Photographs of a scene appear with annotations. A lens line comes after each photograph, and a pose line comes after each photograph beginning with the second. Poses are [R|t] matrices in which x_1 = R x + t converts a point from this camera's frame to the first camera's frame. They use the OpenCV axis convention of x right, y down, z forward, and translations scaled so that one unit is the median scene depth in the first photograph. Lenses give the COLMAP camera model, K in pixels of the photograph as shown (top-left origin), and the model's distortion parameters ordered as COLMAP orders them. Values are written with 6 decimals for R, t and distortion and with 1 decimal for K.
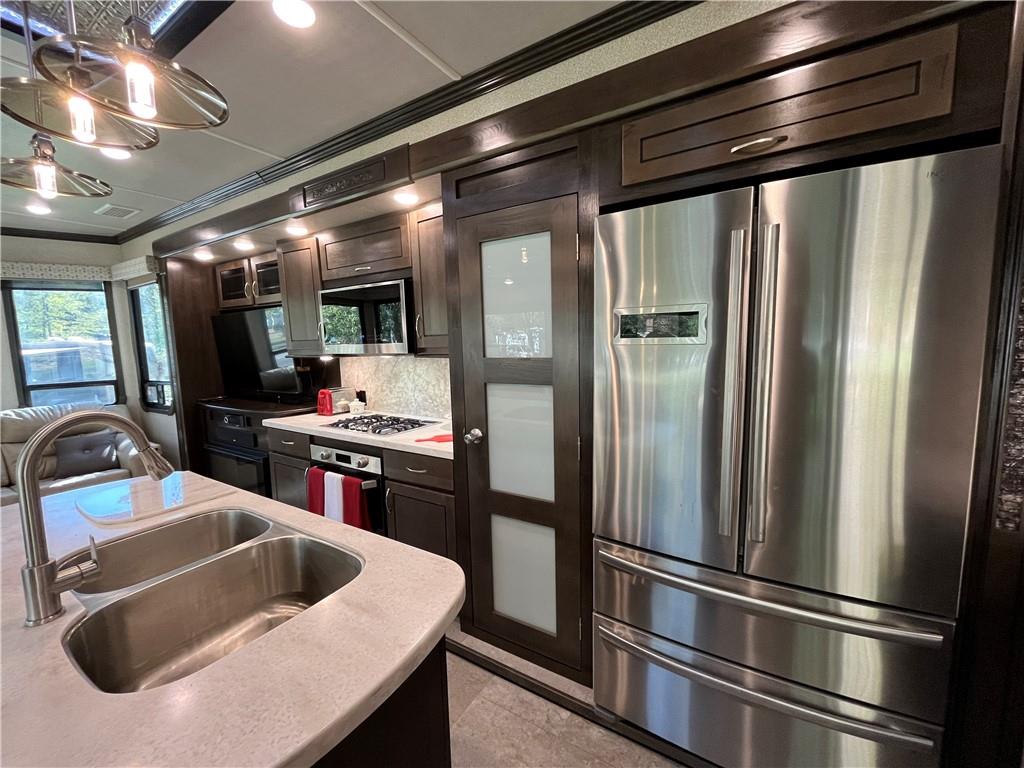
lens RADIAL K [[417.8, 0, 513.8], [0, 417.8, 387.4], [0, 0, 1]] dist [-0.001337, -0.000167]
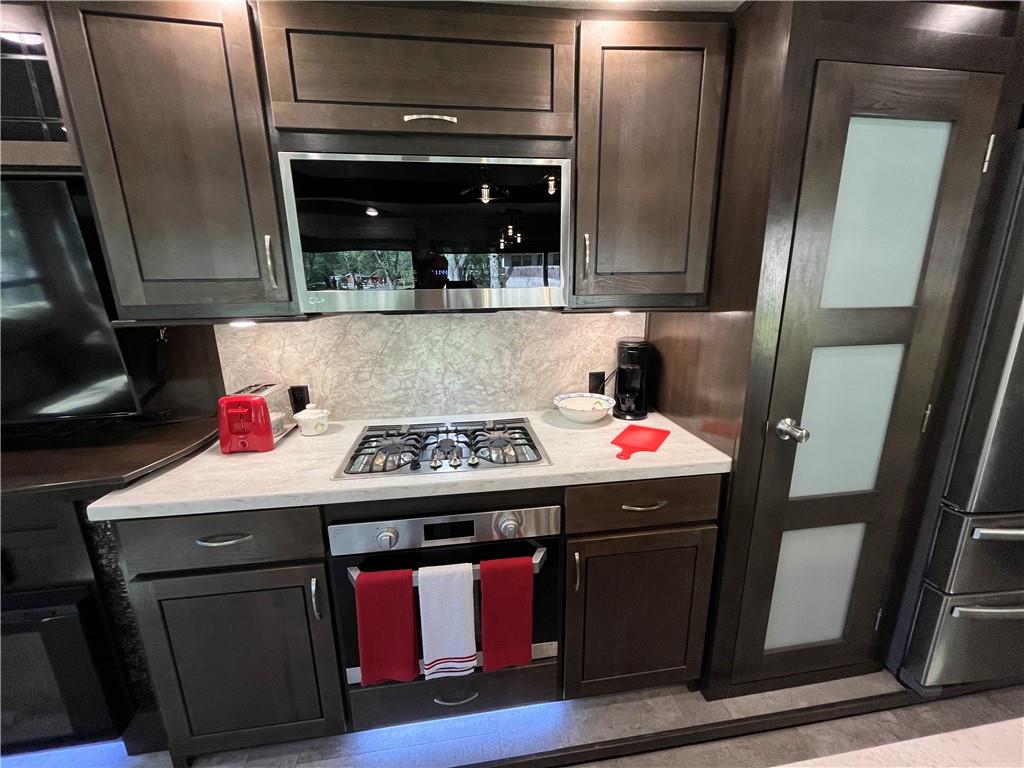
lens RADIAL K [[398.5, 0, 512.0], [0, 398.5, 384.0], [0, 0, 1]] dist [-0.001992, -0.000085]
pose [[0.764441, -0.134501, 0.630507, -0.578702], [0.071276, 0.989632, 0.124693, -0.045001], [-0.640741, -0.050380, 0.766102, 0.571231]]
